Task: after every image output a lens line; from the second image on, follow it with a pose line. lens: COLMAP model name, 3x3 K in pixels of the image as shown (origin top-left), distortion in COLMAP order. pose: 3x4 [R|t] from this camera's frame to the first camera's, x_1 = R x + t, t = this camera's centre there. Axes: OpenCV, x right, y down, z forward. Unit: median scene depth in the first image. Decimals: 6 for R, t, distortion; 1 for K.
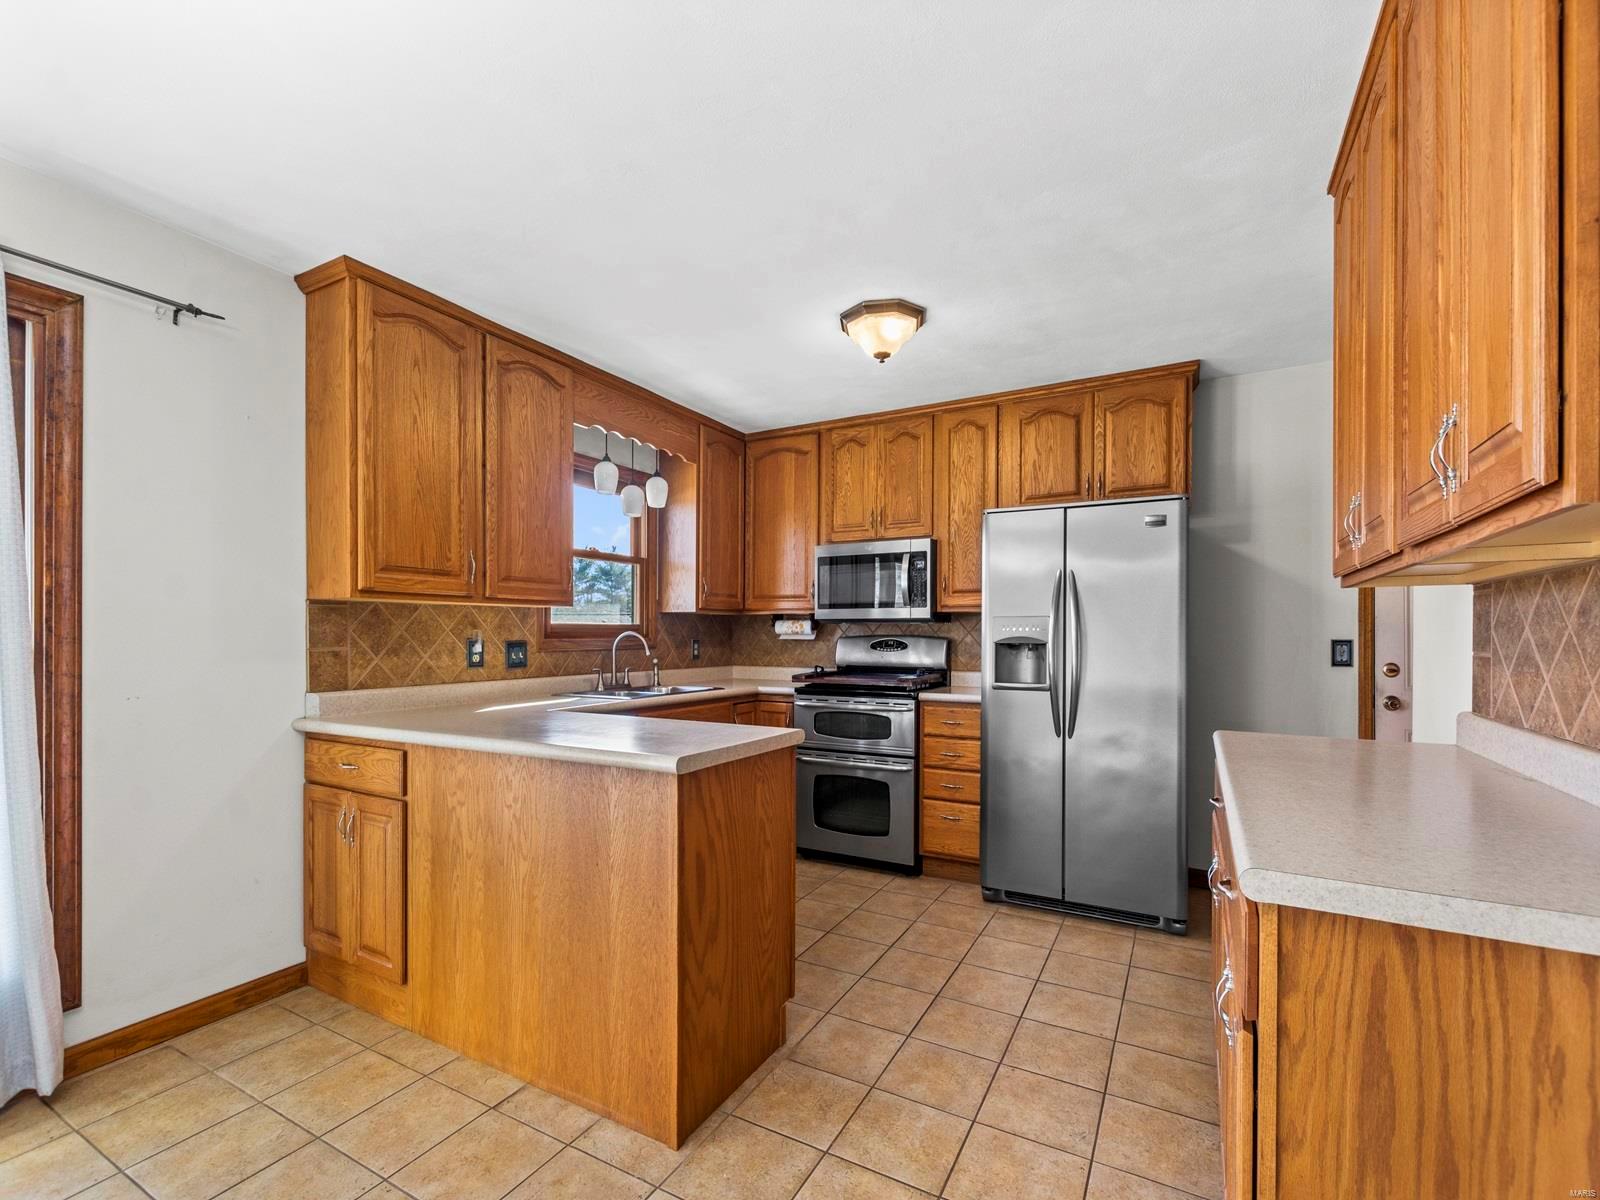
lens RADIAL K [[710.1, 0, 802.9], [0, 710.1, 635.1], [0, 0, 1]] dist [0.004508, -0.001064]
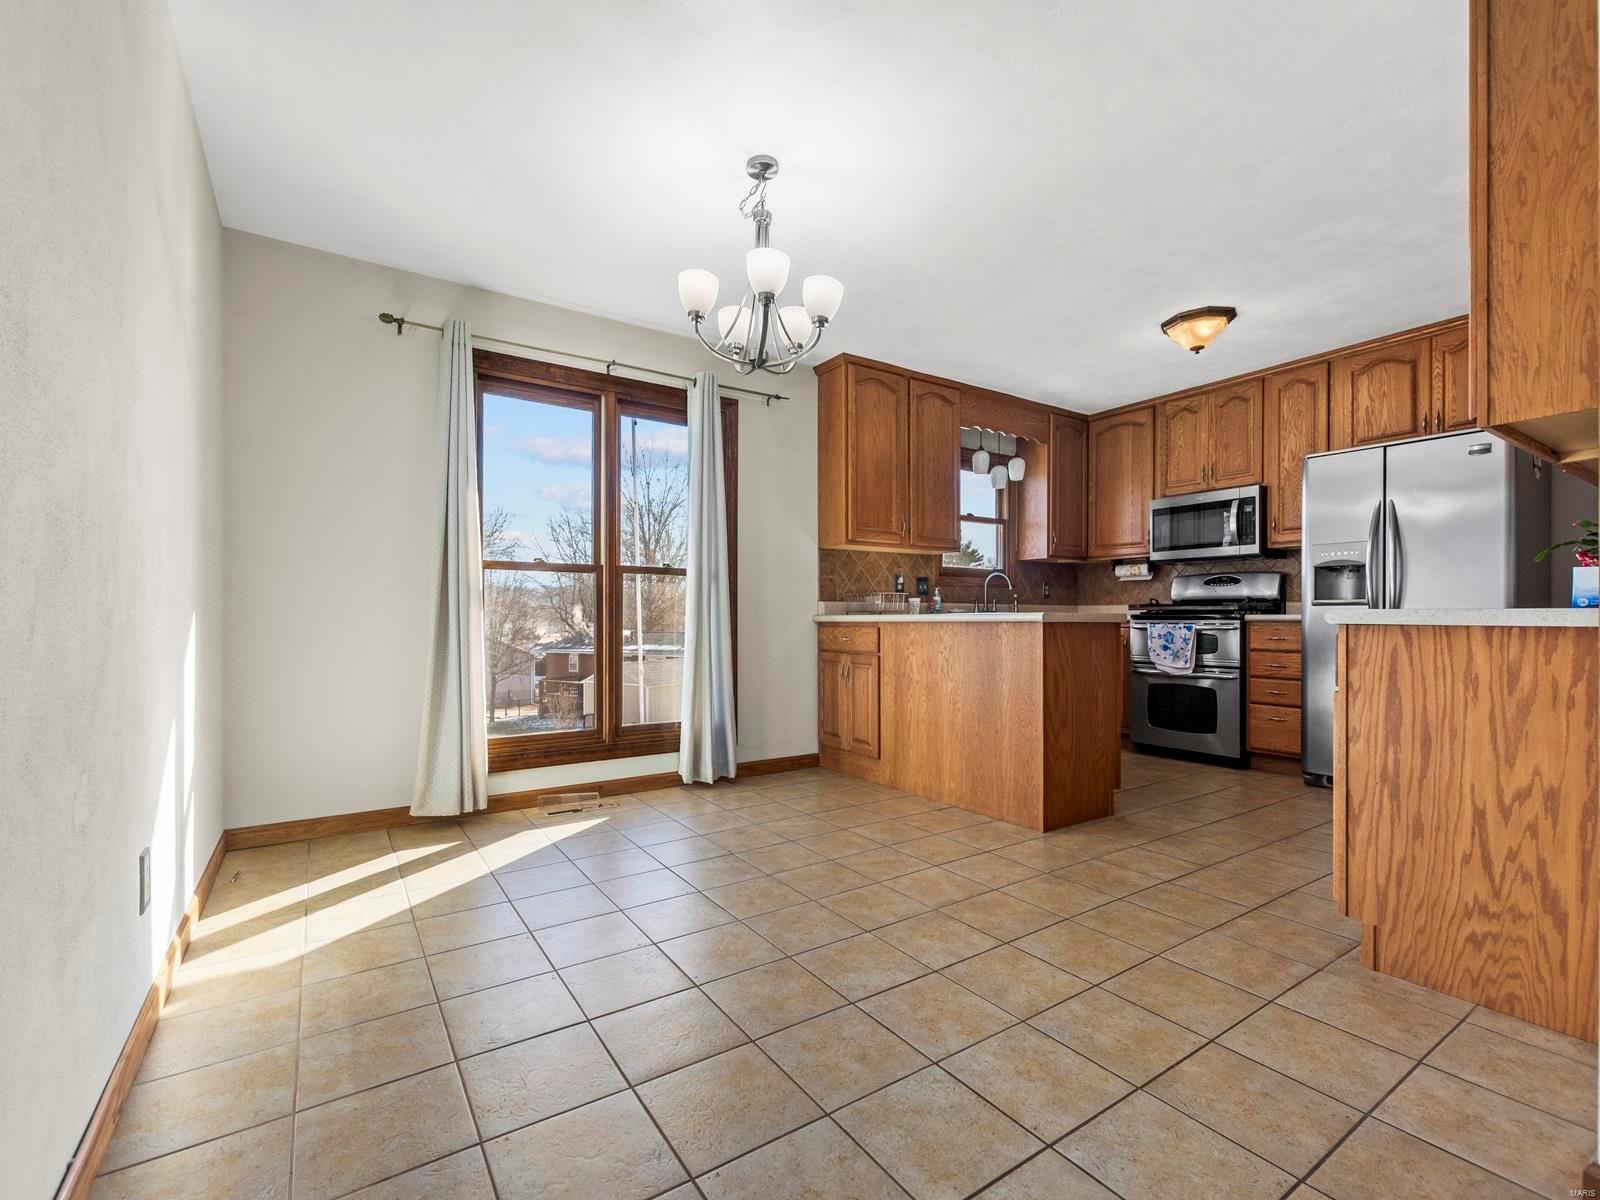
lens RADIAL K [[710.1, 0, 794.0], [0, 710.1, 615.7], [0, 0, 1]] dist [0.004508, -0.001064]
pose [[0.886104, -0.003091, -0.463475, 0.061885], [0.001486, 0.999992, -0.003829, 0.116675], [0.463483, 0.002704, 0.886101, -0.555506]]
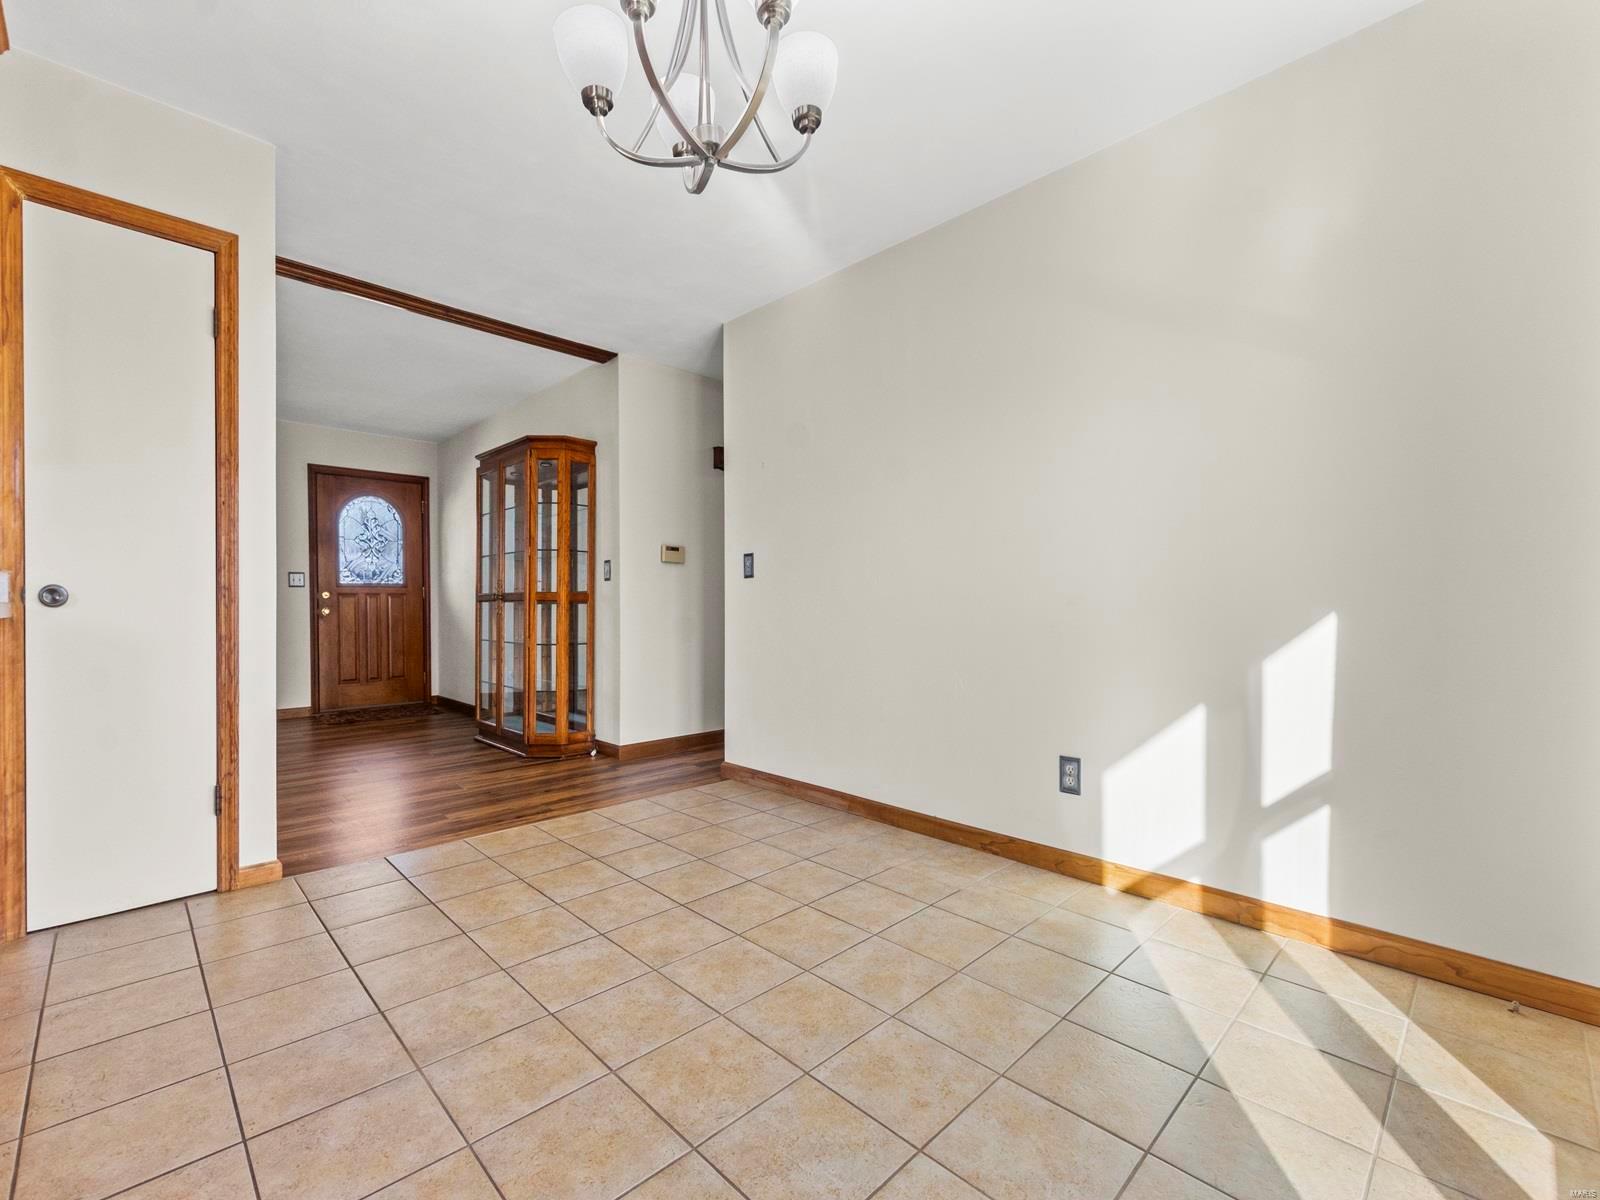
lens RADIAL K [[710.1, 0, 803.0], [0, 710.1, 610.9], [0, 0, 1]] dist [0.004508, -0.001064]
pose [[-0.957200, -0.002553, 0.289417, -0.614965], [0.000579, 0.999942, 0.010735, 0.109740], [-0.289428, 0.010443, -0.957143, 0.700082]]
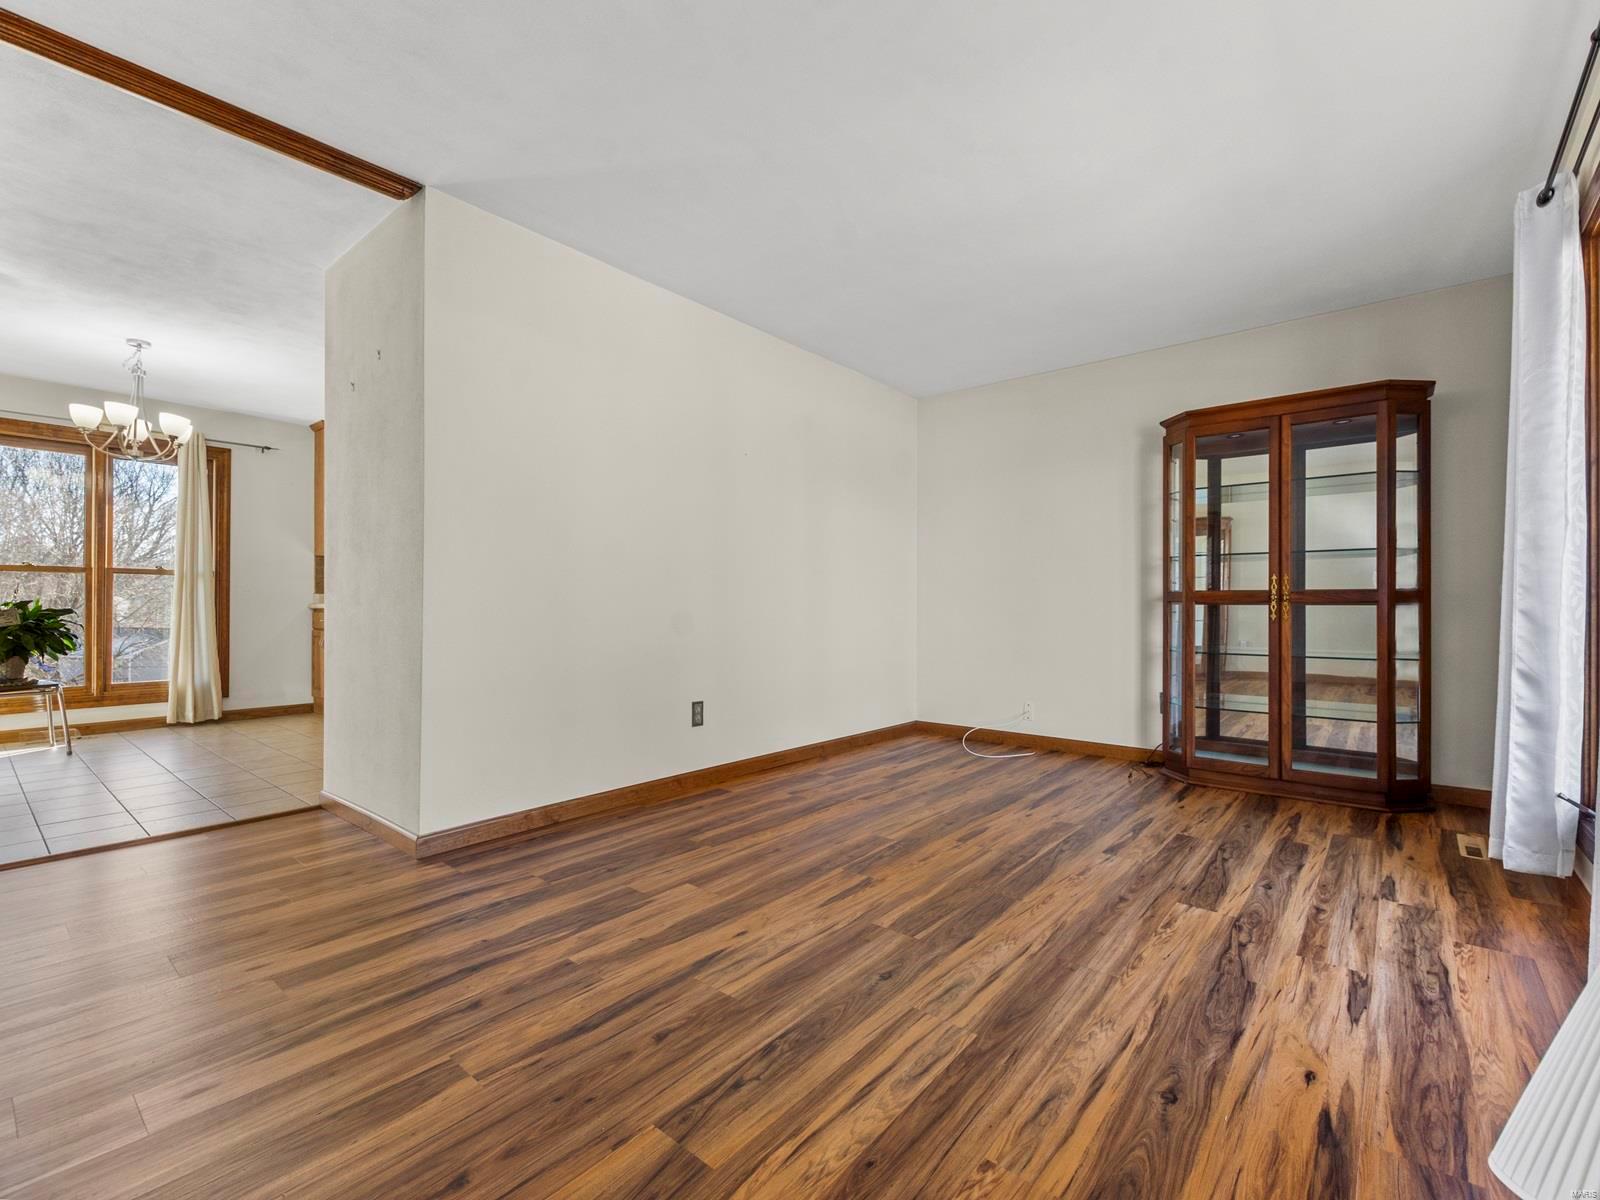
lens RADIAL K [[710.1, 0, 806.0], [0, 710.1, 595.0], [0, 0, 1]] dist [0.004508, -0.001064]
pose [[0.983213, -0.004846, -0.182396, 1.333336], [0.002374, 0.999902, -0.013769, 0.117927], [0.182445, 0.013105, 0.983129, -1.035600]]
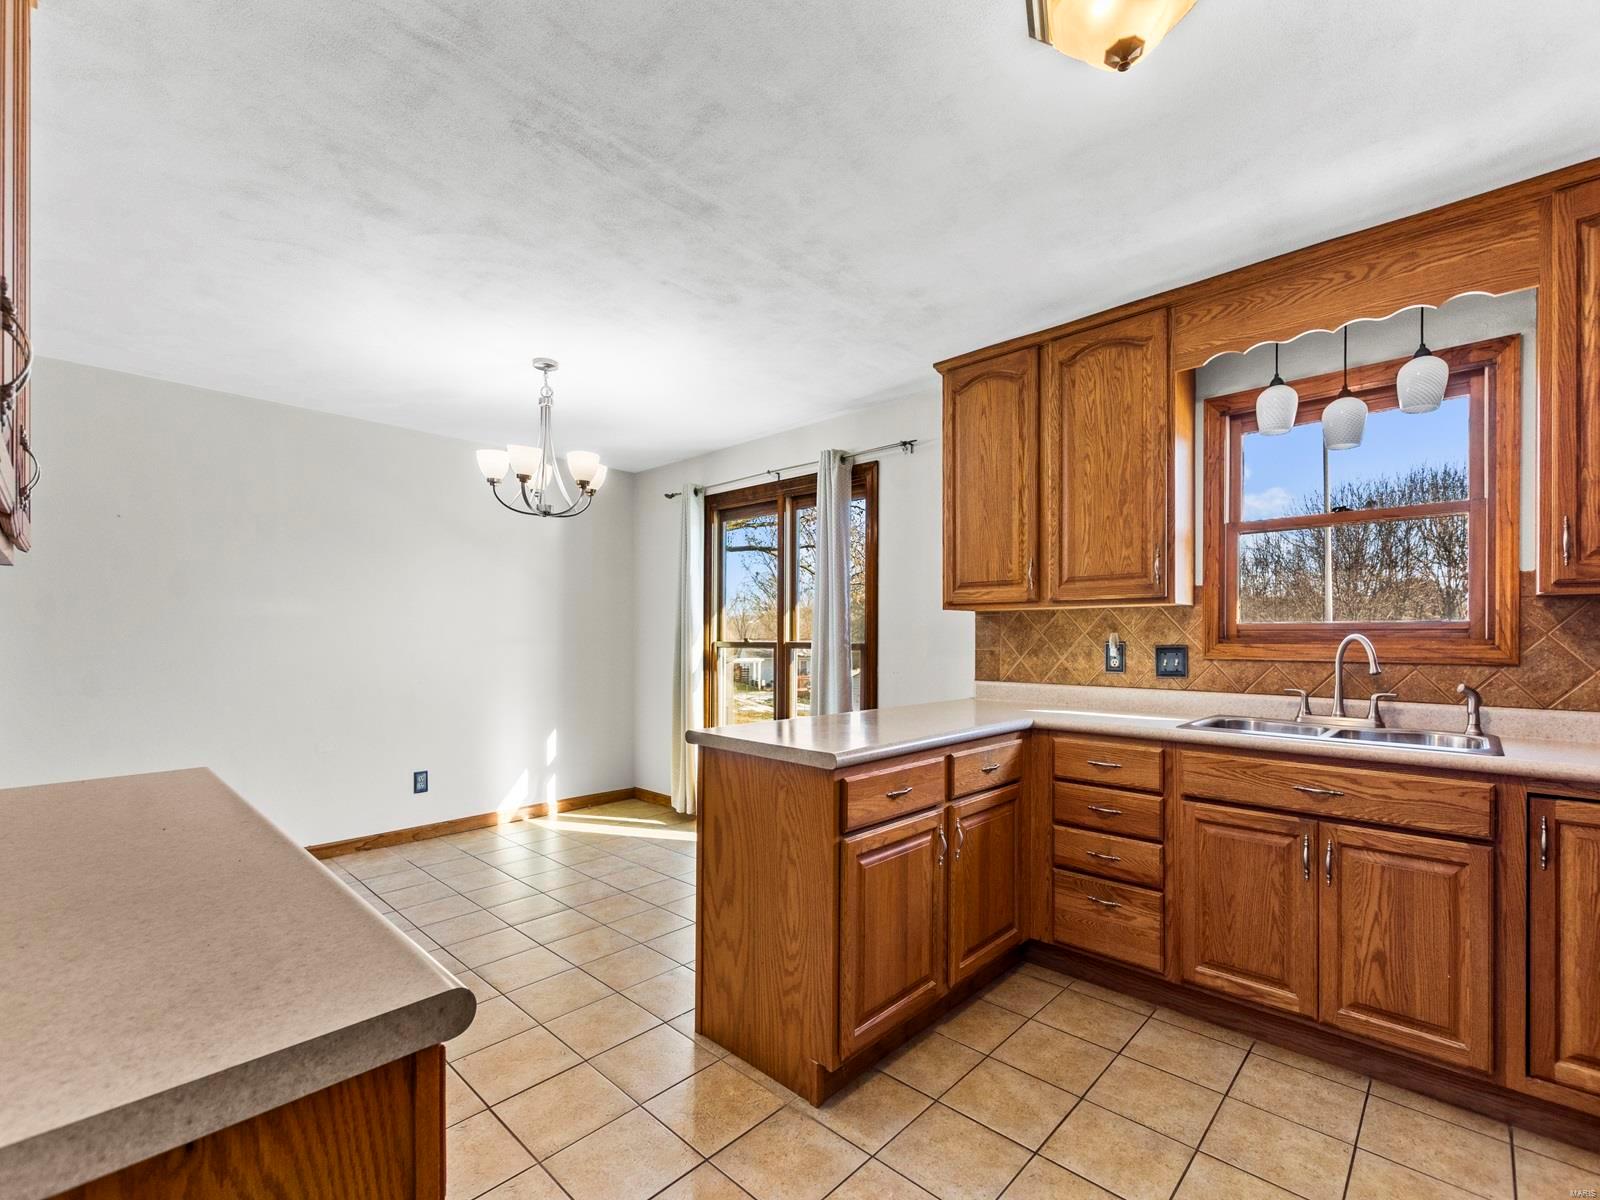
lens RADIAL K [[710.1, 0, 802.5], [0, 710.1, 628.8], [0, 0, 1]] dist [0.004508, -0.001064]
pose [[-0.251284, -0.008792, -0.967873, 0.664425], [-0.002668, 0.999961, -0.008390, -0.004367], [0.967910, 0.000474, -0.251298, 0.965139]]
